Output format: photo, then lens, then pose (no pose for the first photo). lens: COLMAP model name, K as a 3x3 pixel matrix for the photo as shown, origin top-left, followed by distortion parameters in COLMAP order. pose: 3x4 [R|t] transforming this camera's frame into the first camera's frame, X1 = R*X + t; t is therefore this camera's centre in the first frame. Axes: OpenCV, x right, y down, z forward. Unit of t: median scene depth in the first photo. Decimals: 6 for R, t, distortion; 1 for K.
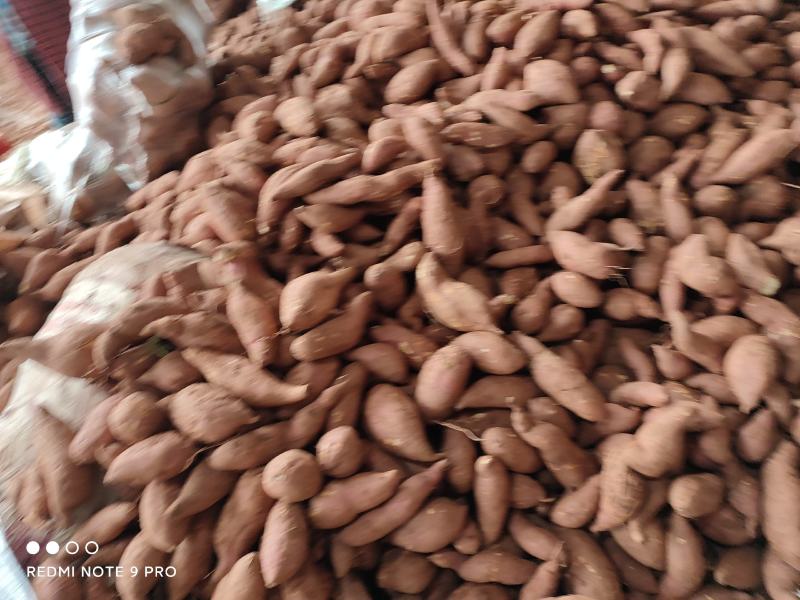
lens RADIAL K [[539.0, 0, 400.0], [0, 539.0, 300.0], [0, 0, 1]] dist [0.004574, 0.001580]
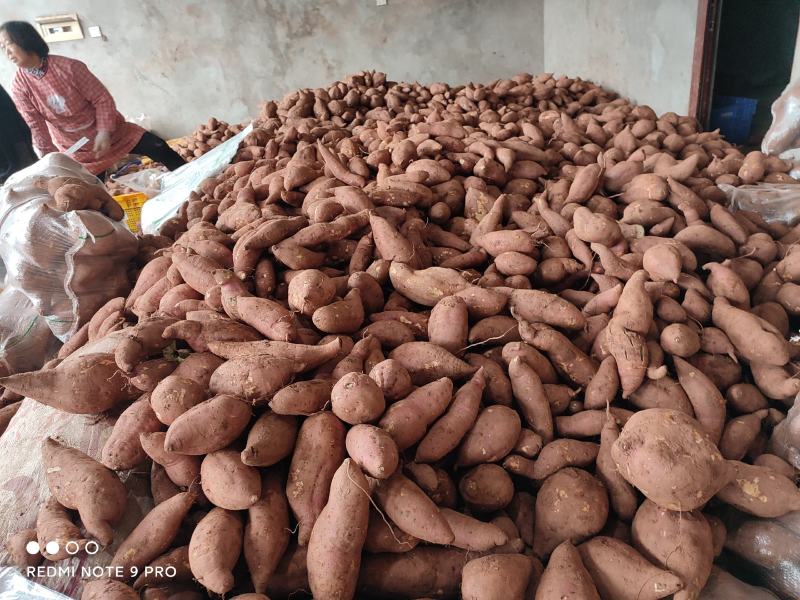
lens RADIAL K [[539.0, 0, 400.0], [0, 539.0, 300.0], [0, 0, 1]] dist [0.004574, 0.001580]
pose [[0.931372, -0.206786, 0.299642, -0.359090], [0.319264, 0.859467, -0.399234, 0.550606], [-0.174976, 0.467500, 0.866503, 0.032610]]
